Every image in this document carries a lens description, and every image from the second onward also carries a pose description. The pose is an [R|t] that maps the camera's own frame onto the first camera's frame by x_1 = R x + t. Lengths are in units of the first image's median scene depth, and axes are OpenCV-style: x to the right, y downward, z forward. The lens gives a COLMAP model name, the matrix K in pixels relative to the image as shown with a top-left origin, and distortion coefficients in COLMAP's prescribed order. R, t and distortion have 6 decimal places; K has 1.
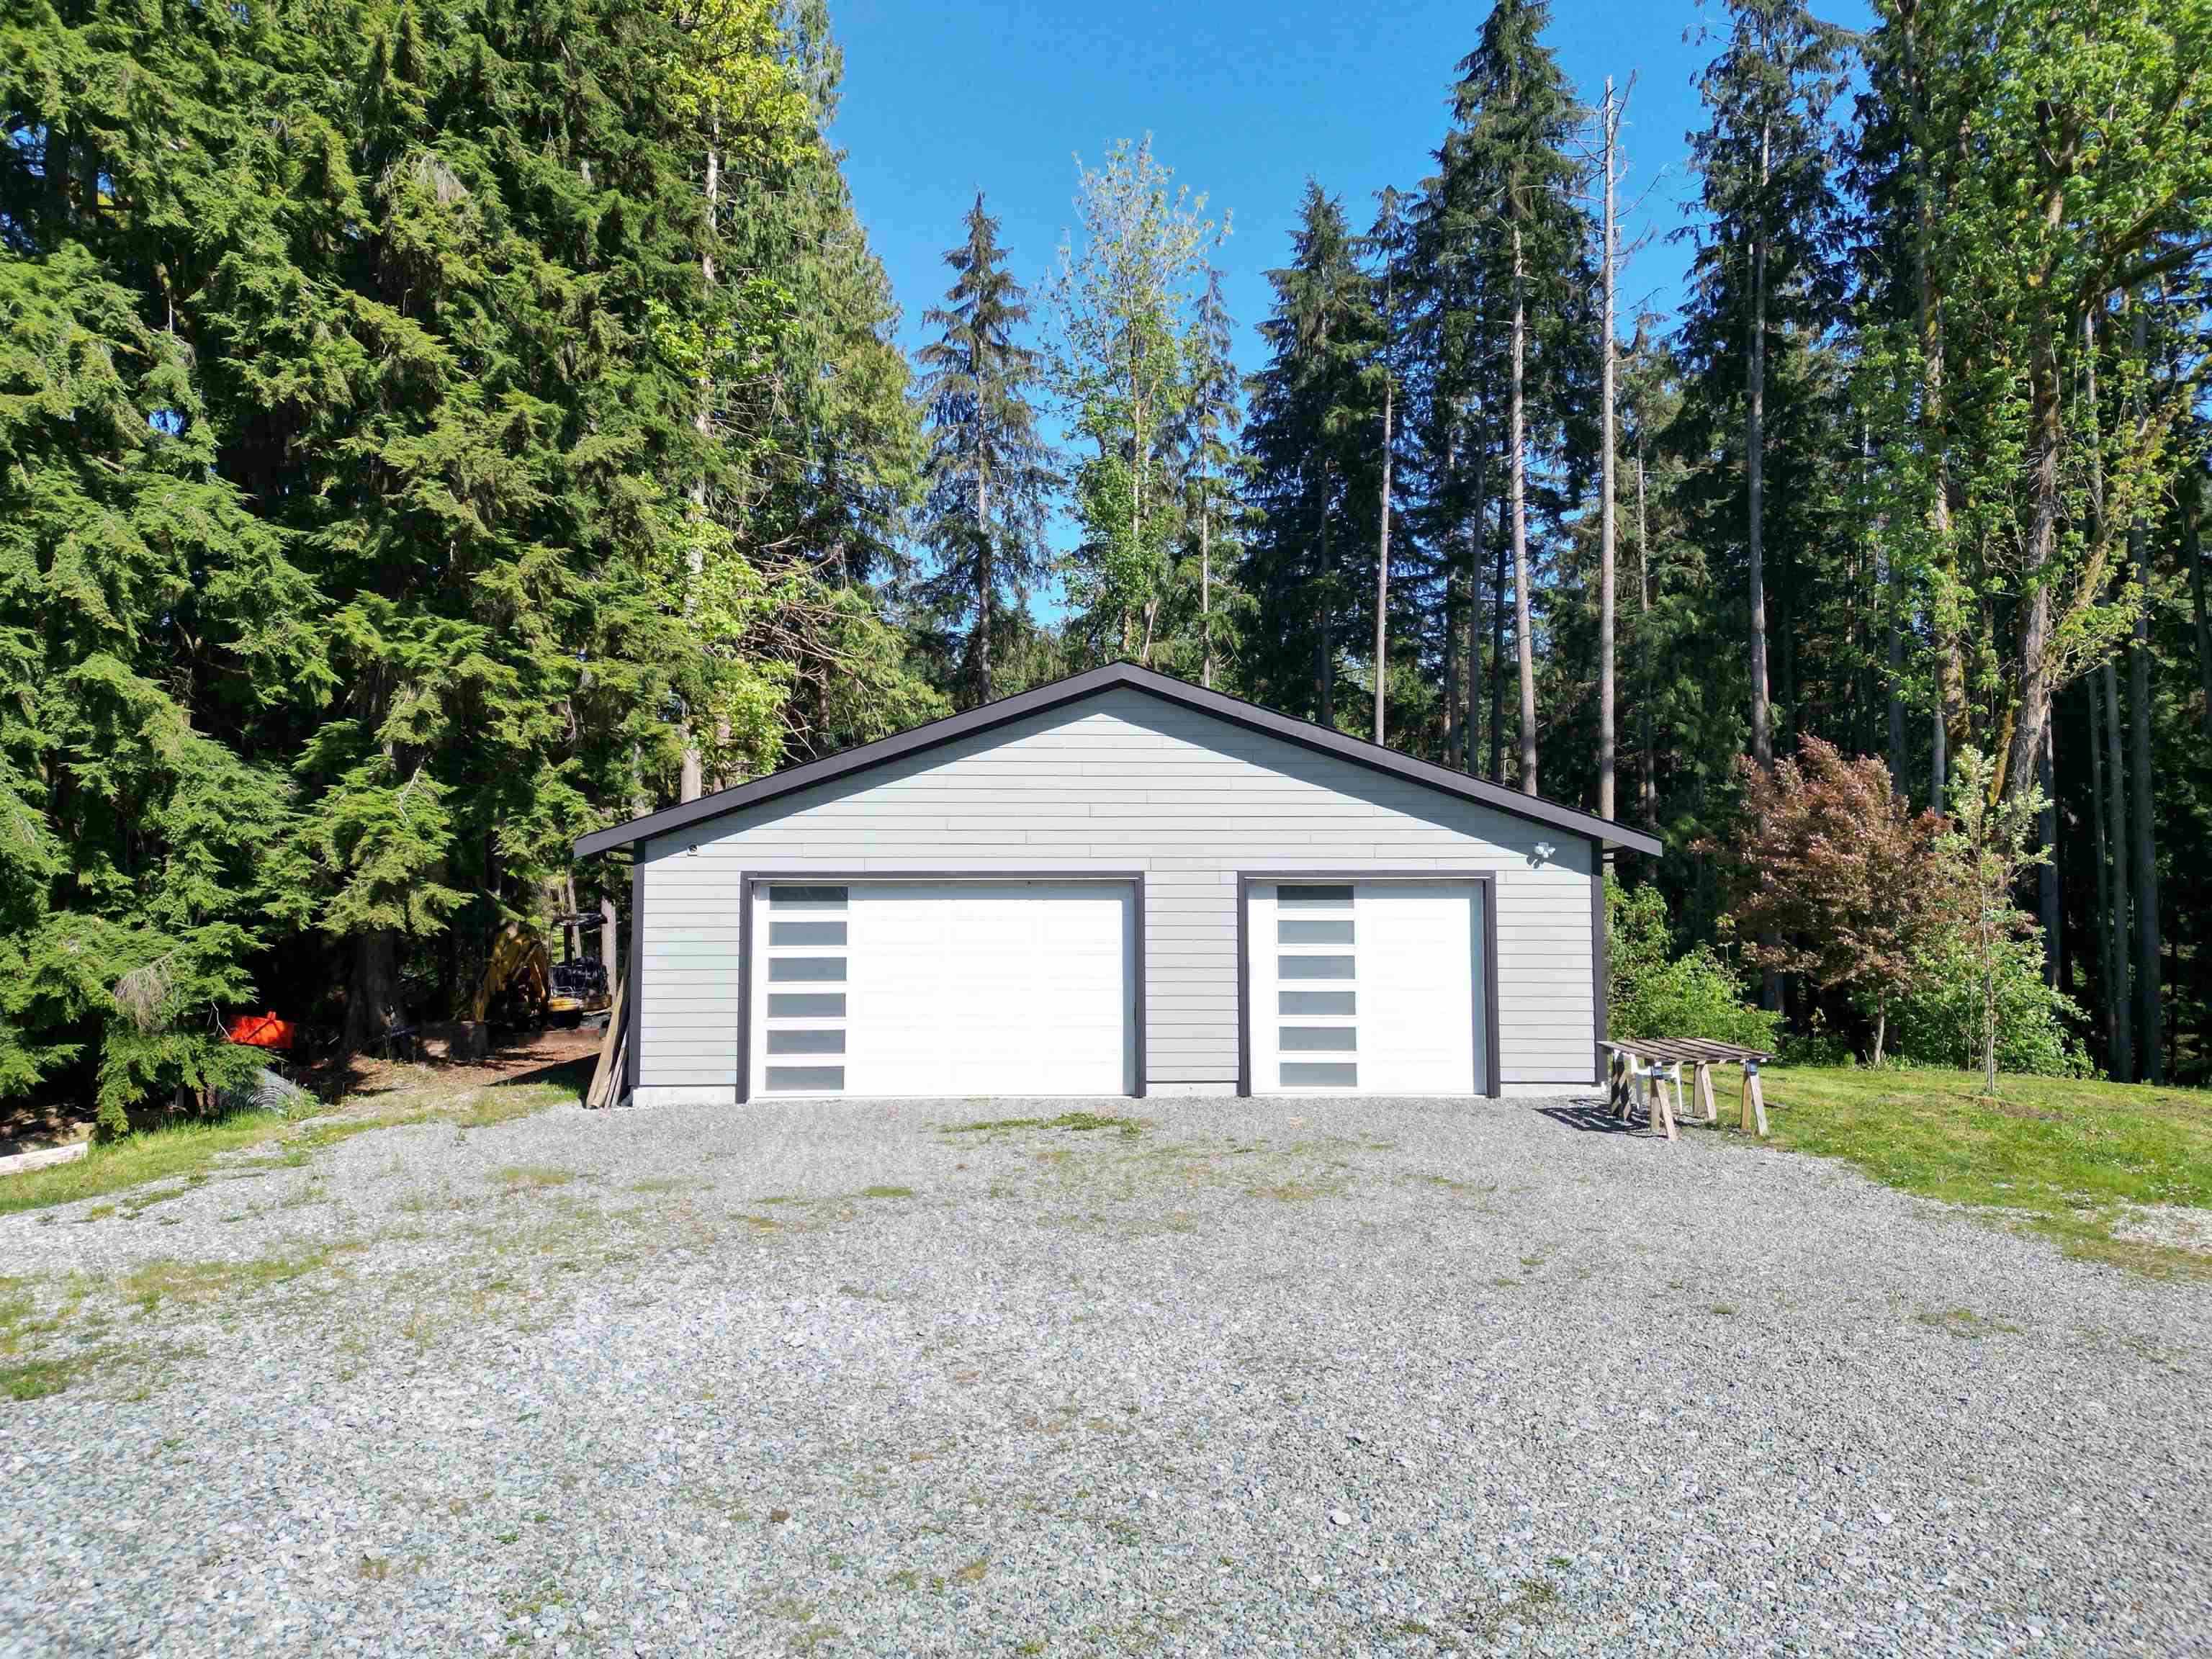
lens RADIAL K [[1534.6, 0, 1106.0], [0, 1534.6, 829.5], [0, 0, 1]] dist [0.079906, -0.058836]
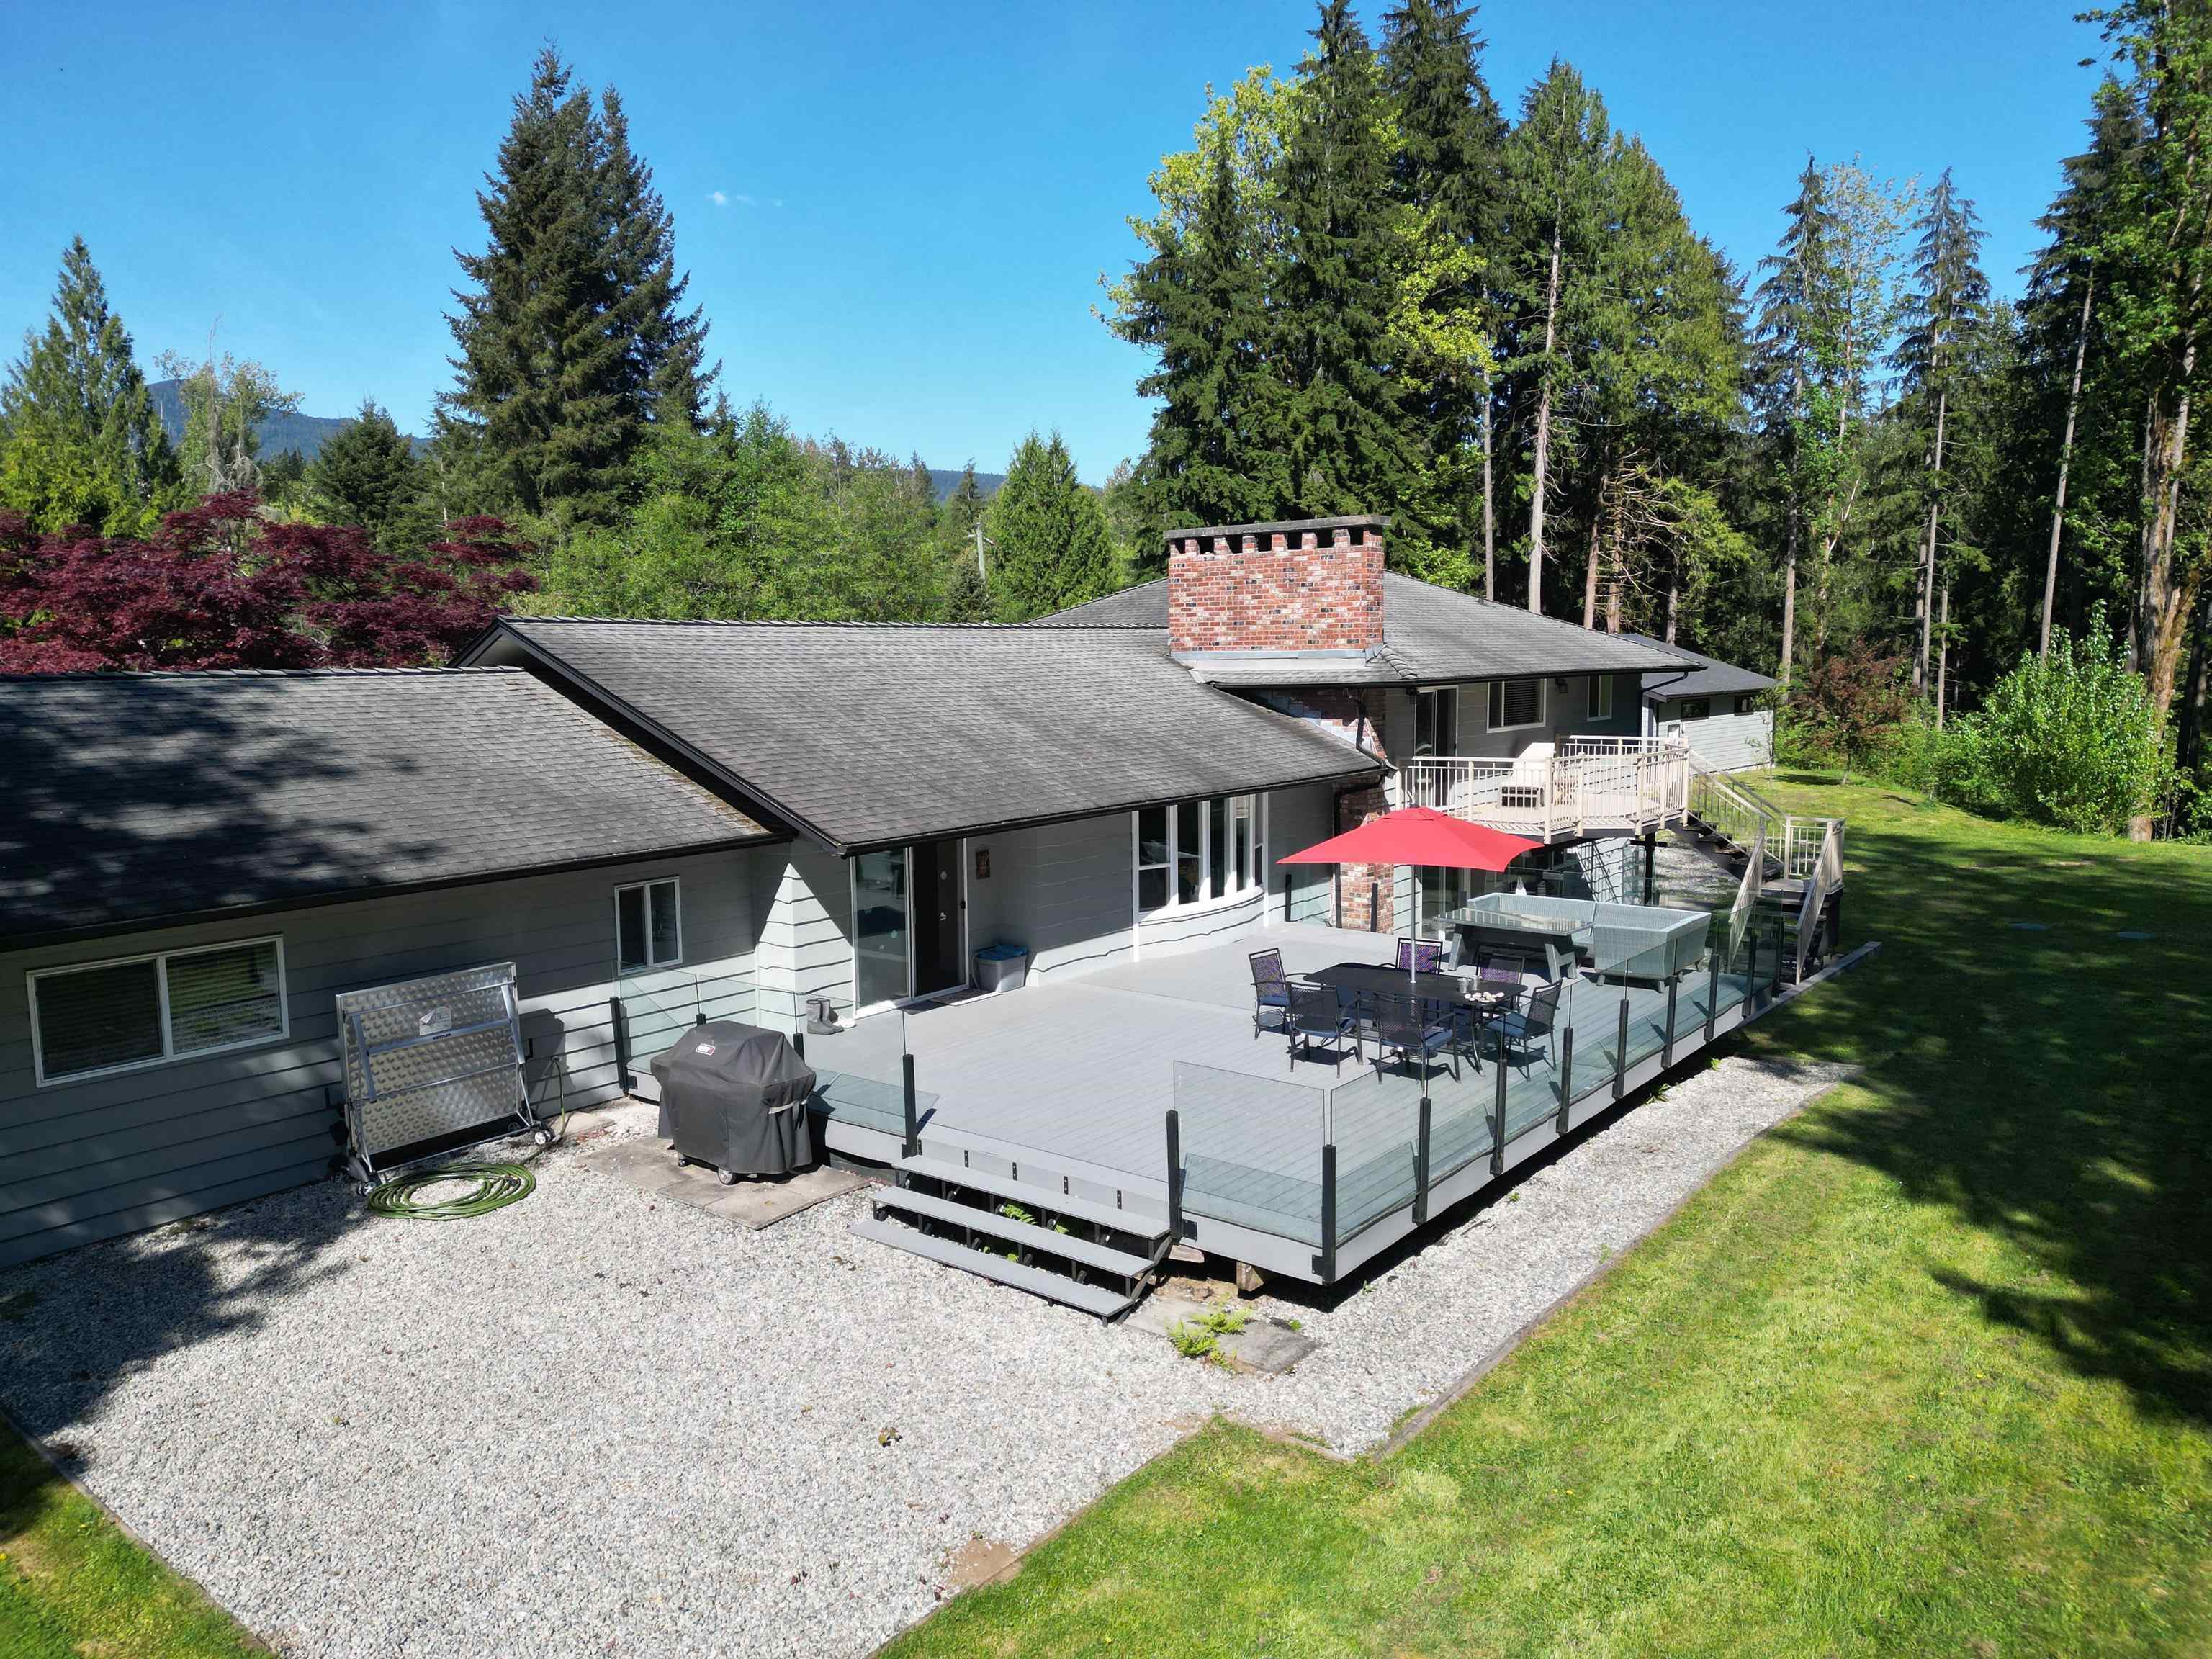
lens RADIAL K [[1555.9, 0, 1106.0], [0, 1555.9, 829.5], [0, 0, 1]] dist [0.037467, -0.002674]
pose [[0.727665, 0.069472, -0.682406, 1.554289], [0.052935, 0.986204, 0.156845, -0.252671], [0.683888, -0.150254, 0.713948, -1.738622]]
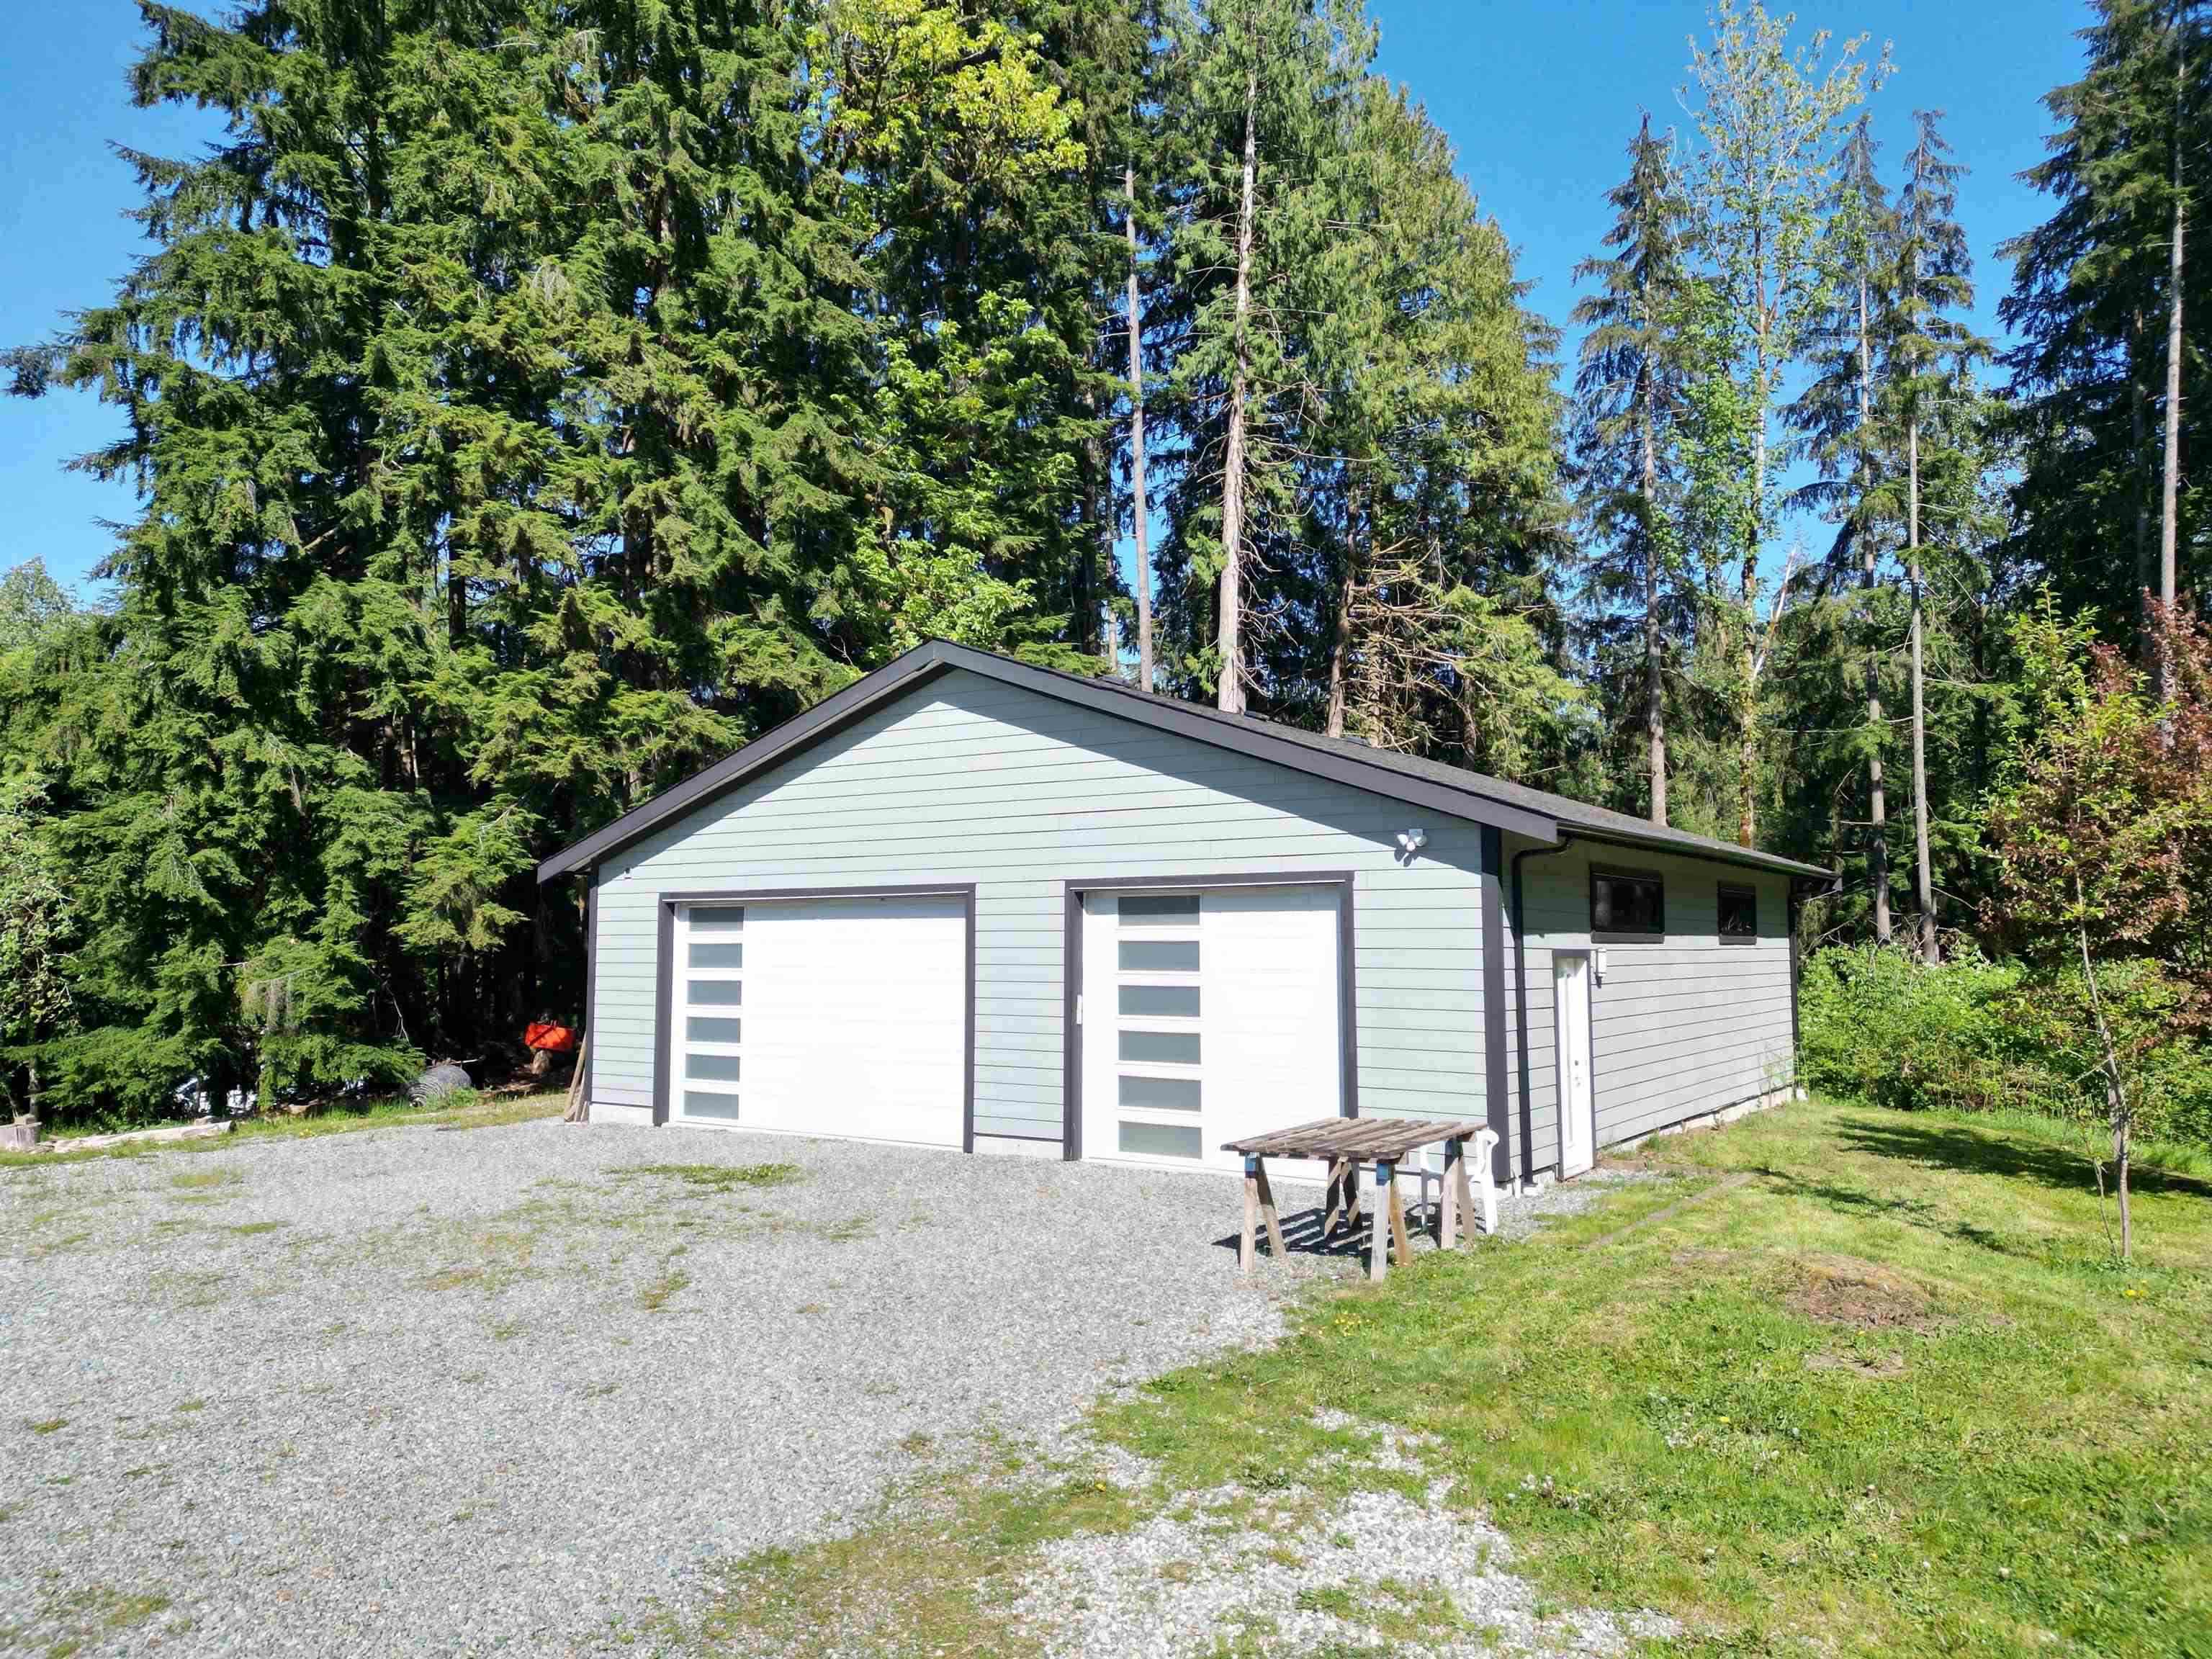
lens RADIAL K [[1534.6, 0, 1106.0], [0, 1534.6, 829.5], [0, 0, 1]] dist [0.079906, -0.058836]
pose [[0.811257, -0.043624, -0.583060, 0.576702], [0.034701, 0.999047, -0.026466, 0.022479], [0.583659, 0.001238, 0.811998, 0.352746]]
